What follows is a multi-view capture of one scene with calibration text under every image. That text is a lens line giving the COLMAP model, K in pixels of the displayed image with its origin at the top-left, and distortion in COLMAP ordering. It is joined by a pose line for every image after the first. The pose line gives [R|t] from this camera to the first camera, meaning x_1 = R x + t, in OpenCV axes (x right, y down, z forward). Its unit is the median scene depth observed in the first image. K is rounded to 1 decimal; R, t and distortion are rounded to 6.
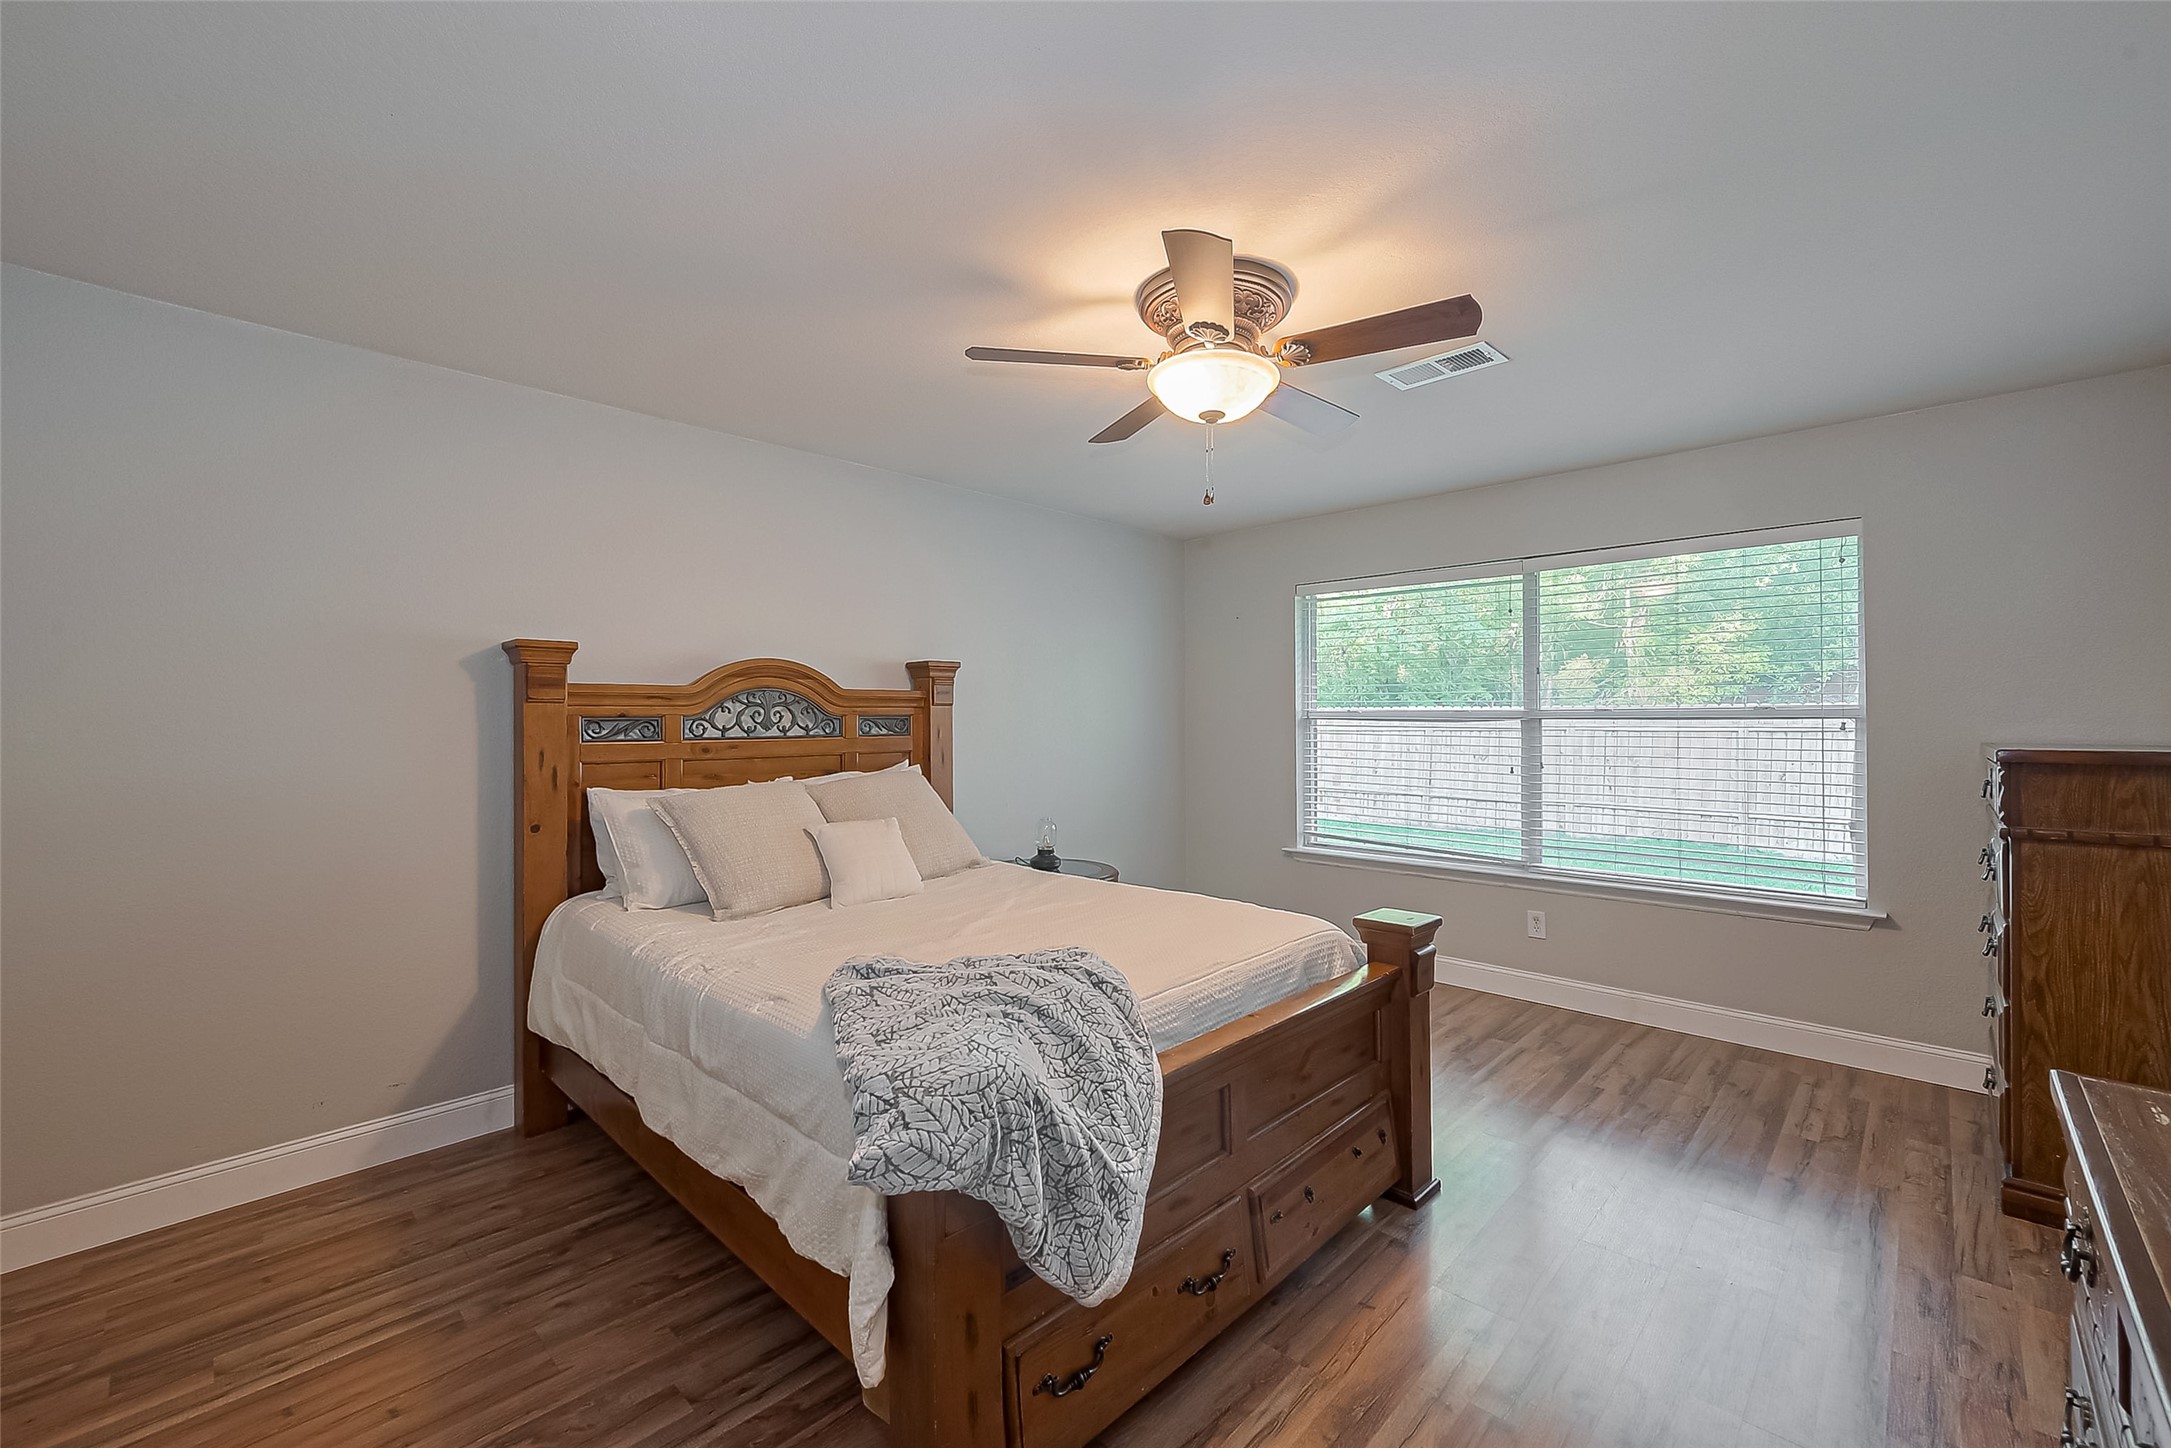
lens RADIAL K [[870.4, 0, 1094.7], [0, 870.4, 716.7], [0, 0, 1]] dist [0.000140, -0.001019]
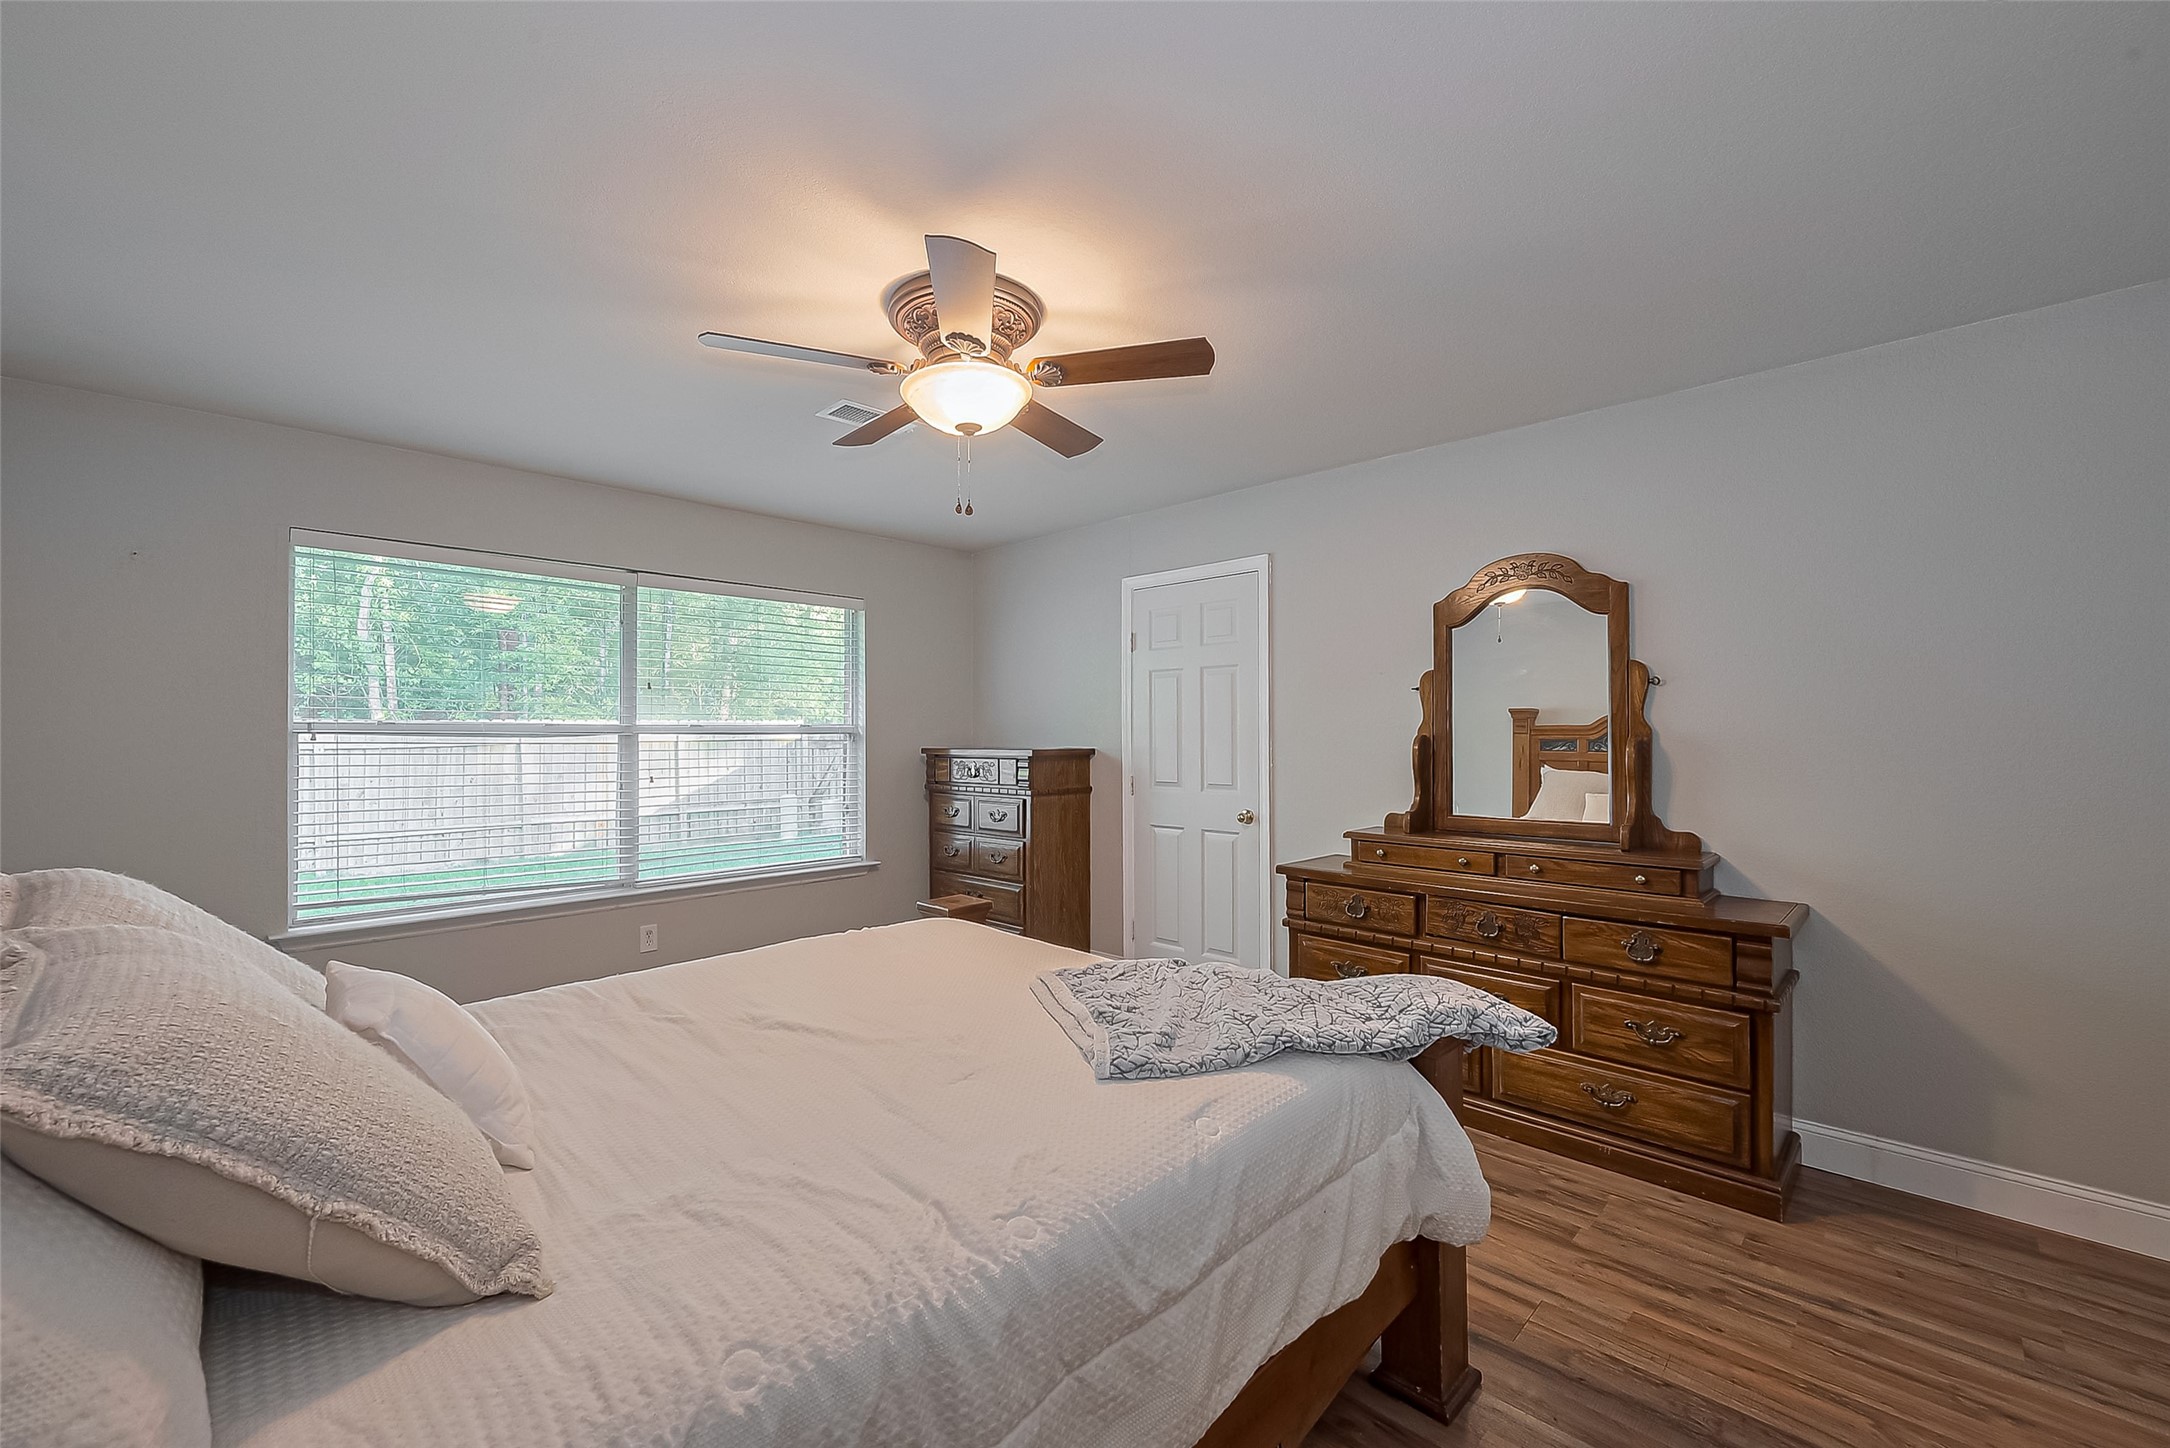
lens RADIAL K [[870.0, 0, 1090.5], [0, 870.0, 730.2], [0, 0, 1]] dist [0.000140, -0.001019]
pose [[0.004266, 0.006223, 0.999972, -0.480655], [-0.003446, 0.999975, -0.006209, 0.002771], [-0.999985, -0.003419, 0.004287, 0.472506]]
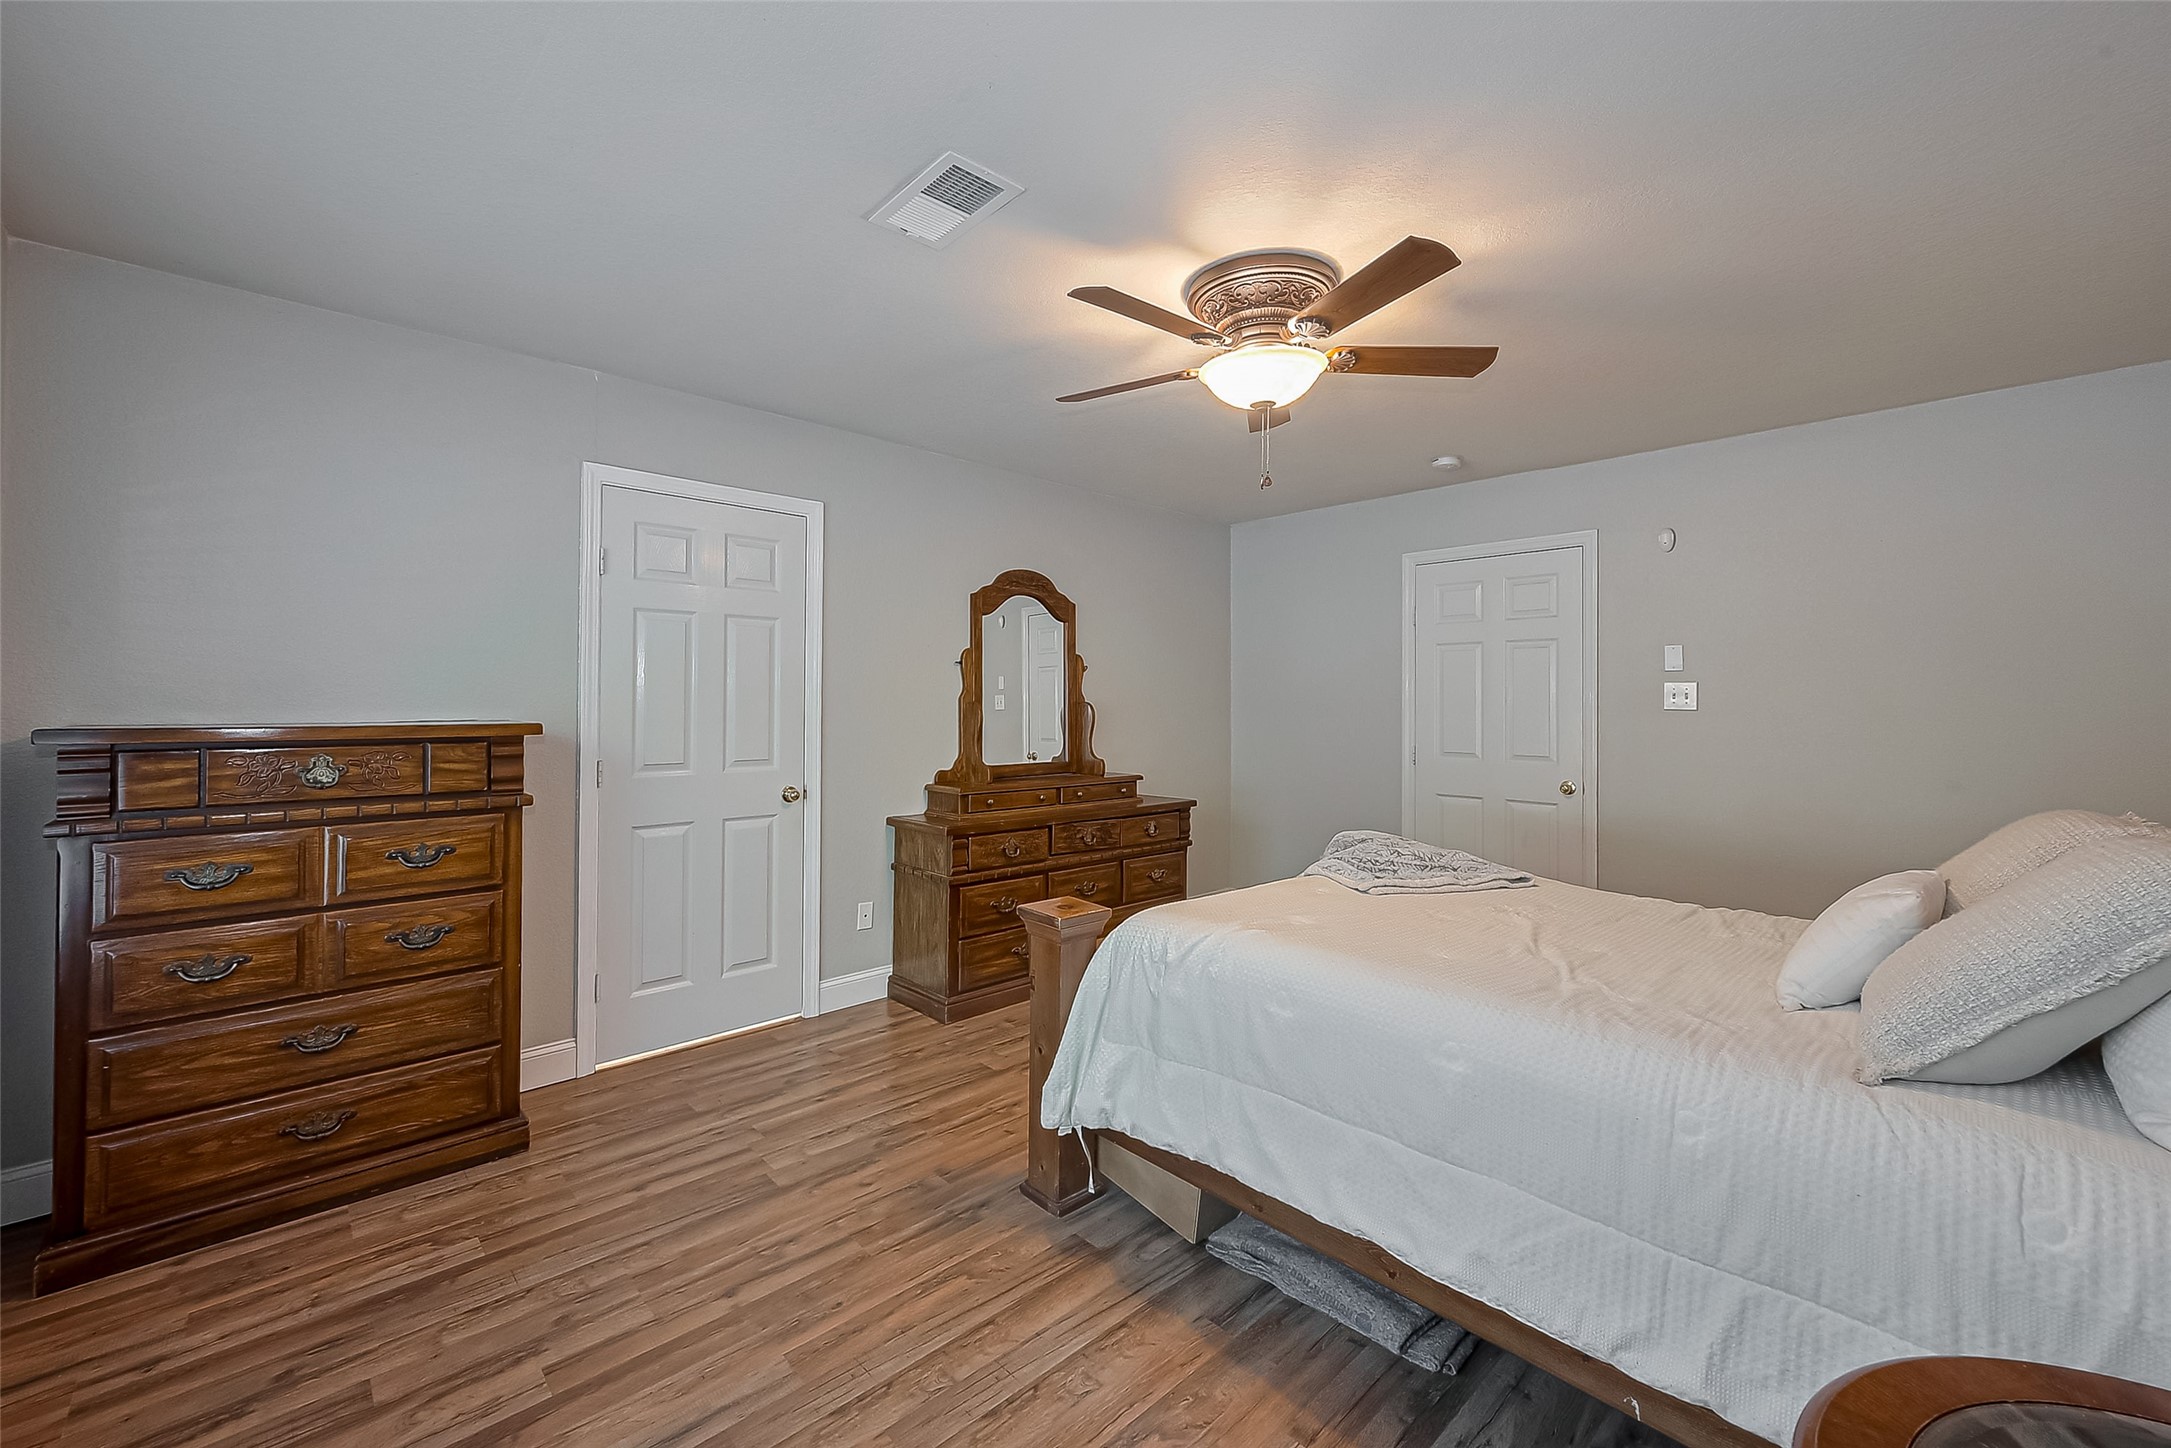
lens RADIAL K [[870.4, 0, 1084.0], [0, 870.4, 705.6], [0, 0, 1]] dist [0.000140, -0.001019]
pose [[-0.998249, -0.003755, 0.059028, 0.159205], [-0.003853, 0.999991, -0.001547, 0.006545], [-0.059022, -0.001771, -0.998255, 1.136280]]
